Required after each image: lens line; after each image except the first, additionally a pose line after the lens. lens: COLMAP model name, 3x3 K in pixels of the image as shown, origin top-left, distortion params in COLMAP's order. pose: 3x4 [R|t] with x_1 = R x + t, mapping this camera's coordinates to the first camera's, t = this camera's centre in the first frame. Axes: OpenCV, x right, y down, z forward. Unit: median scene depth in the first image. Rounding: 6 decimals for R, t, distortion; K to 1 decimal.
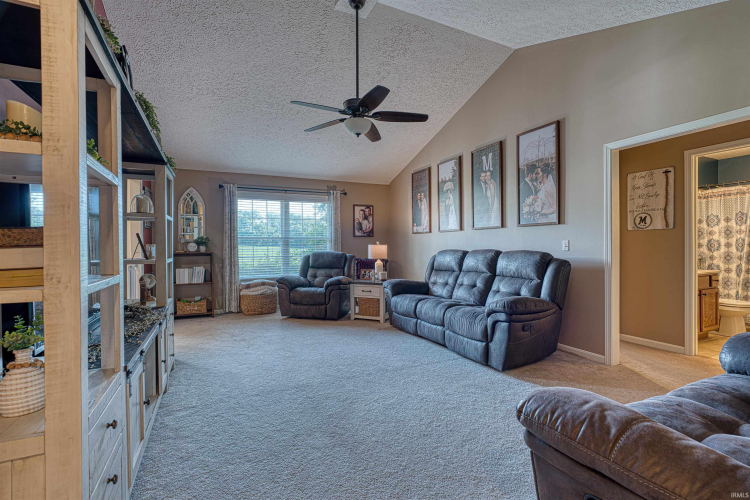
lens RADIAL K [[346.4, 0, 374.7], [0, 346.4, 248.9], [0, 0, 1]] dist [-0.004735, 0.000725]
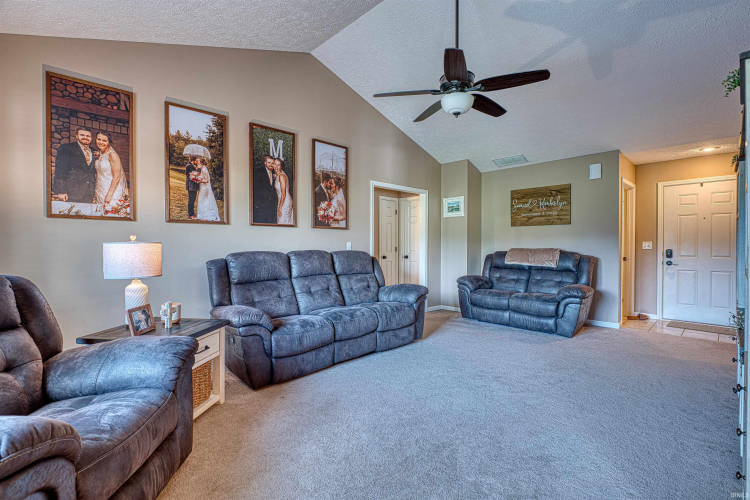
lens RADIAL K [[346.4, 0, 374.7], [0, 346.4, 248.6], [0, 0, 1]] dist [-0.004735, 0.000725]
pose [[-0.315074, -0.007388, 0.949038, -0.619163], [0.004147, 0.999949, 0.009161, -0.011188], [-0.949058, 0.006822, -0.315028, 1.145671]]
